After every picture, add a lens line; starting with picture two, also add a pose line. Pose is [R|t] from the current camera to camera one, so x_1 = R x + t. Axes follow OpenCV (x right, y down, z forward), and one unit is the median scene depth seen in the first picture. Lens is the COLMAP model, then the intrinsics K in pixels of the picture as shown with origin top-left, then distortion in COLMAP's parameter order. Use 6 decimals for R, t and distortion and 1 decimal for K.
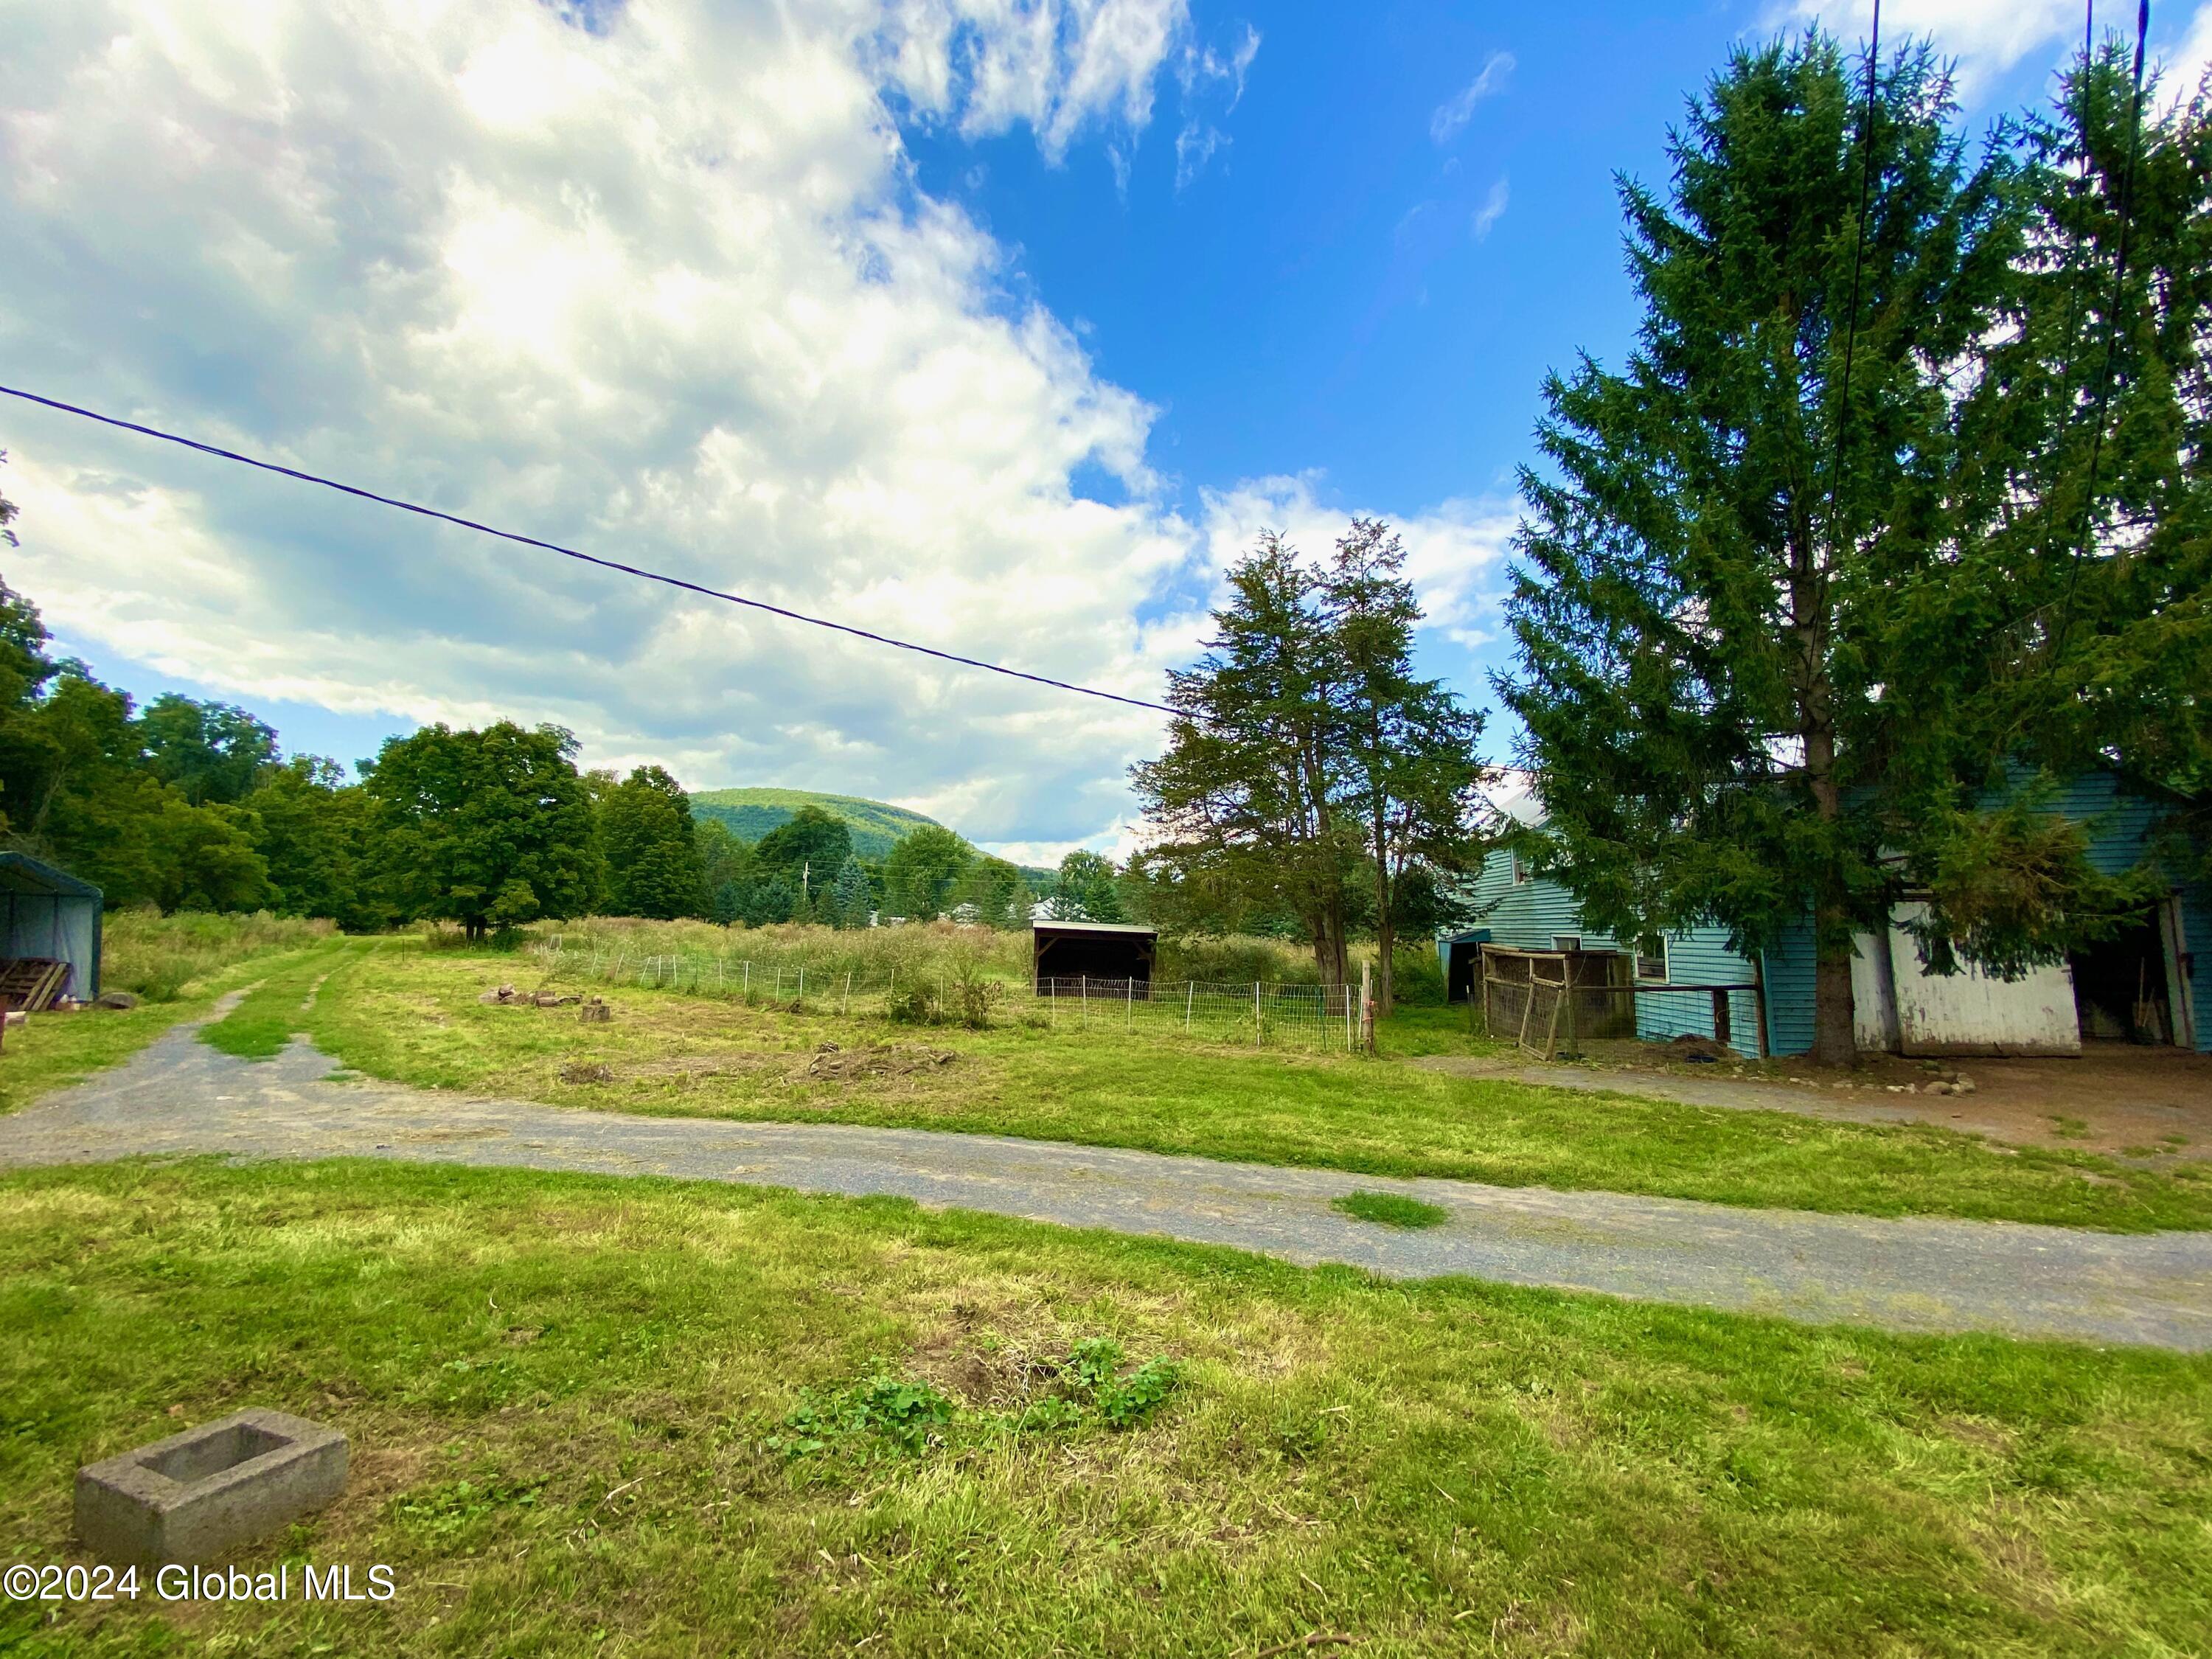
lens RADIAL K [[913.2, 0, 1106.0], [0, 913.2, 829.5], [0, 0, 1]] dist [0.000236, -0.000037]
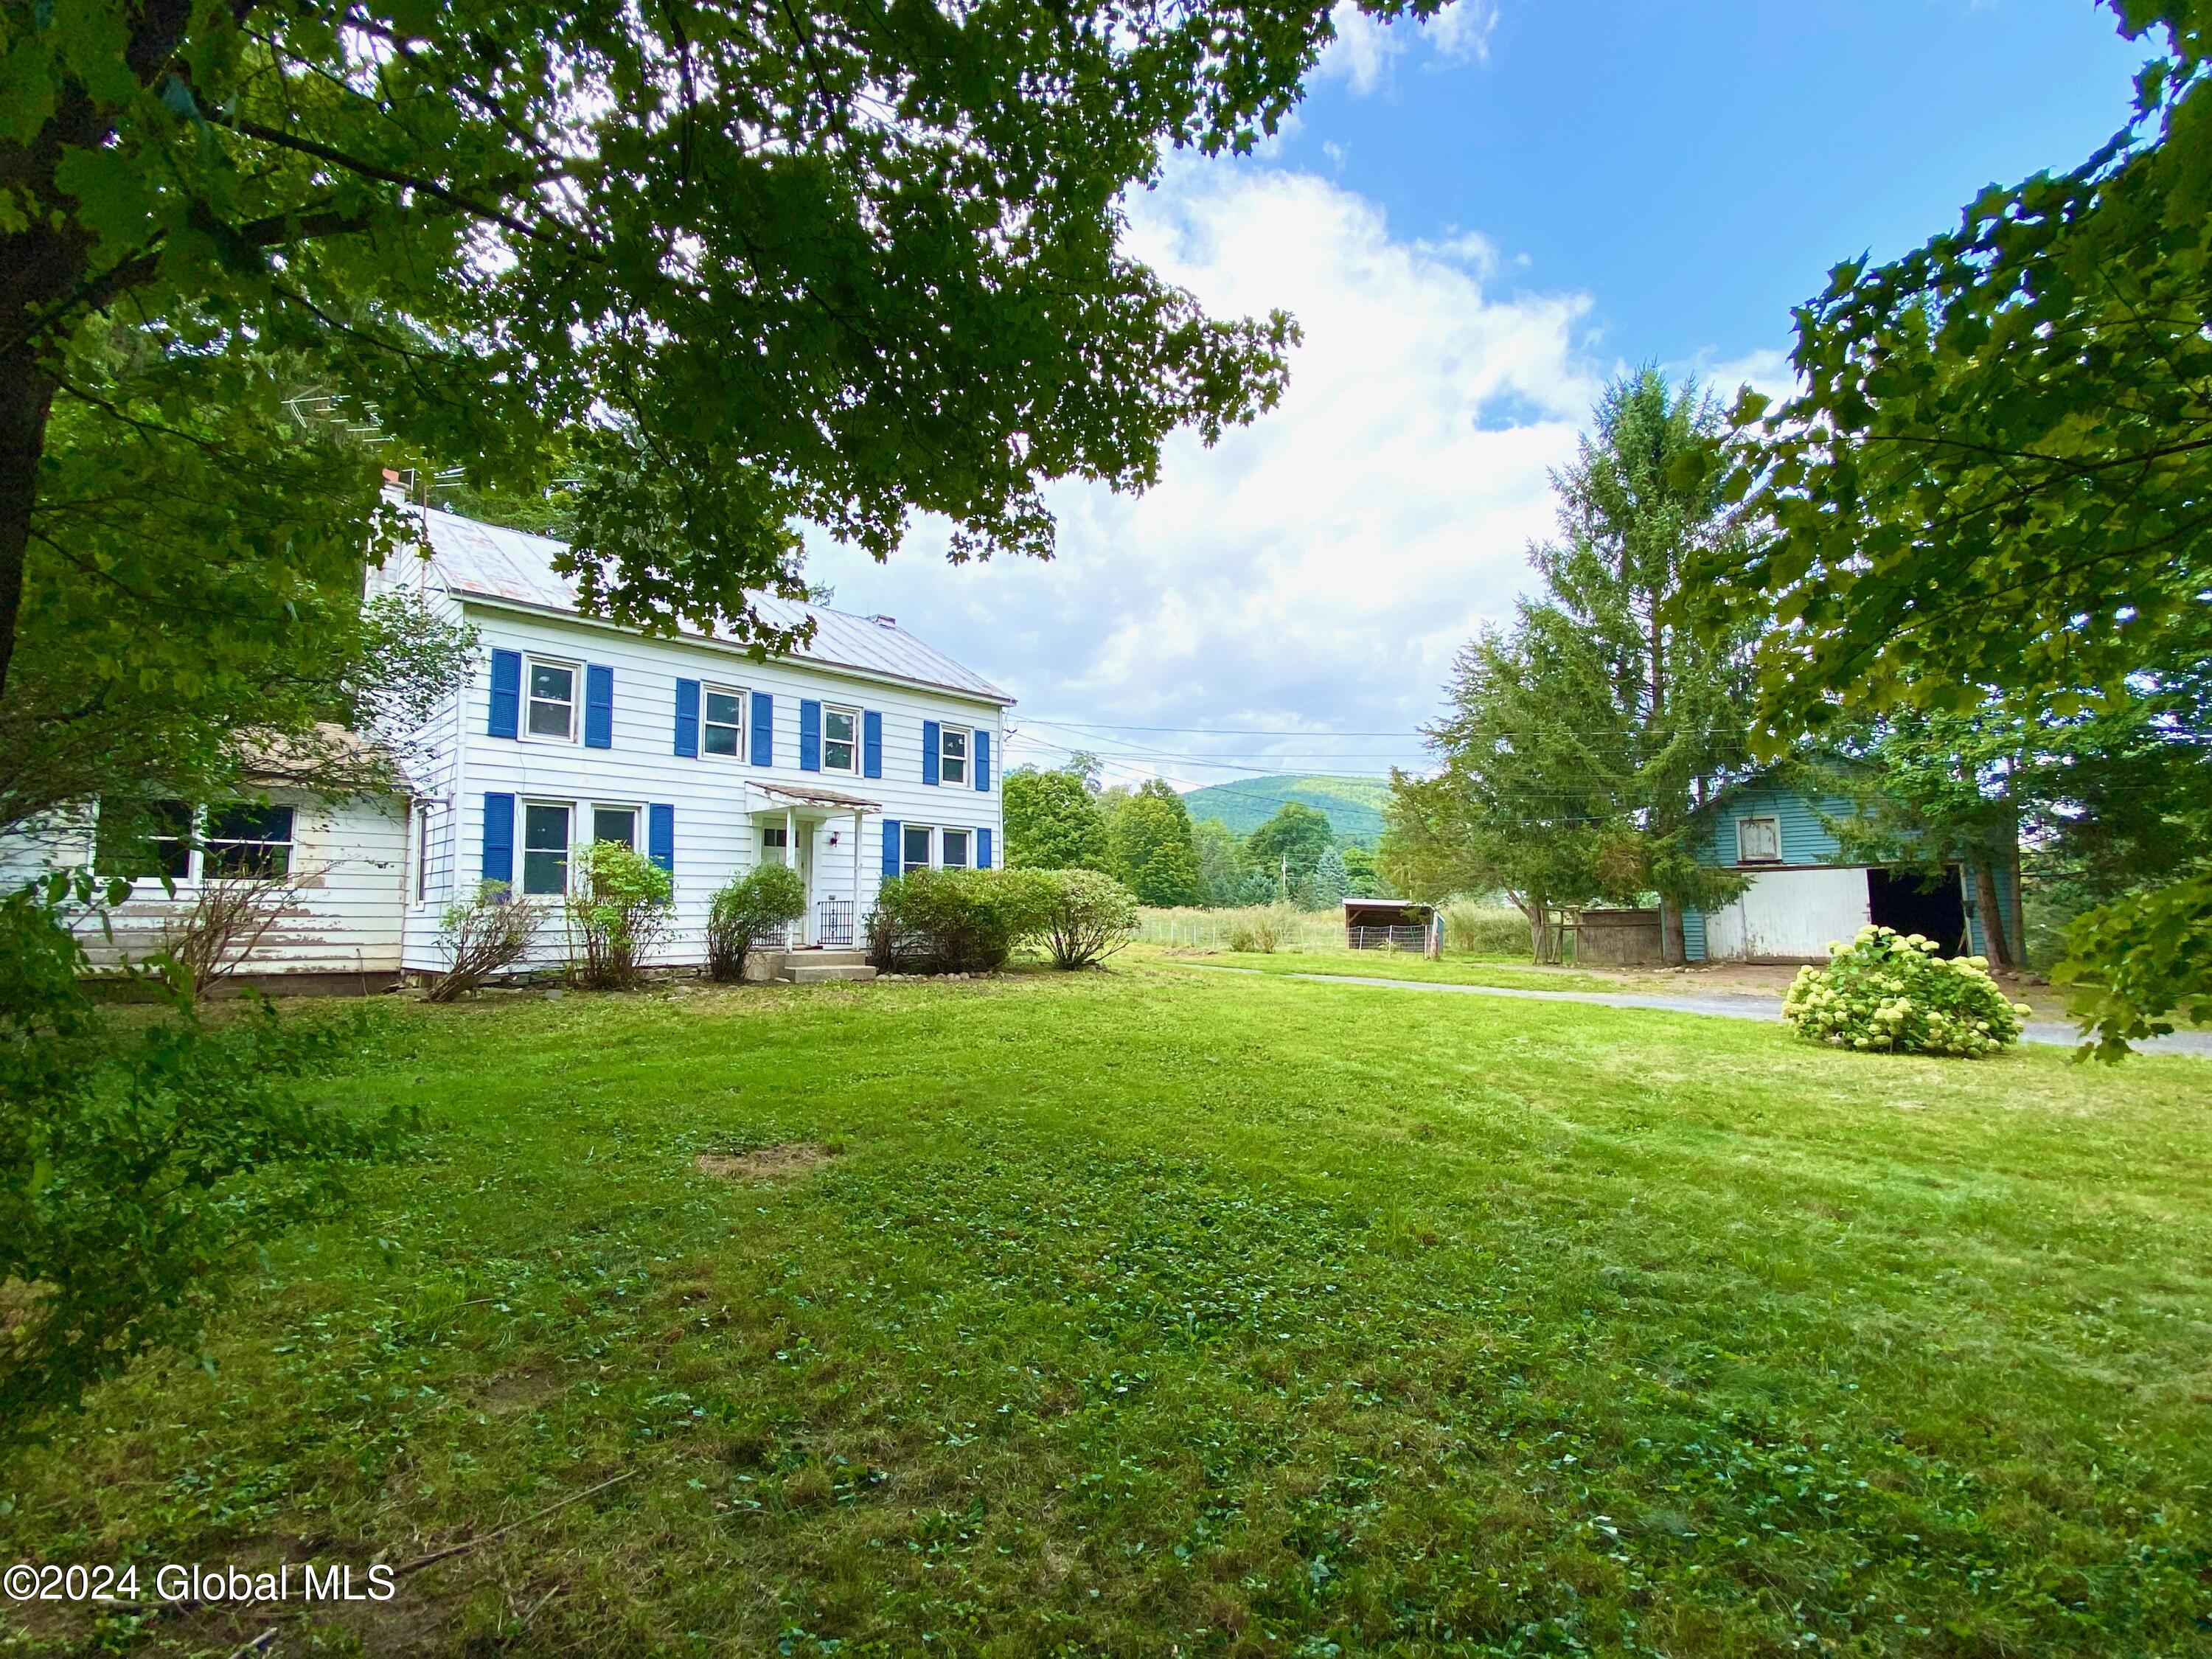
lens RADIAL K [[957.6, 0, 1106.0], [0, 957.6, 829.5], [0, 0, 1]] dist [0.000278, 0.000011]
pose [[0.862009, -0.051039, -0.504316, 0.102284], [0.058211, 0.998303, -0.001536, -0.010016], [0.503539, -0.028033, 0.863518, -0.153596]]
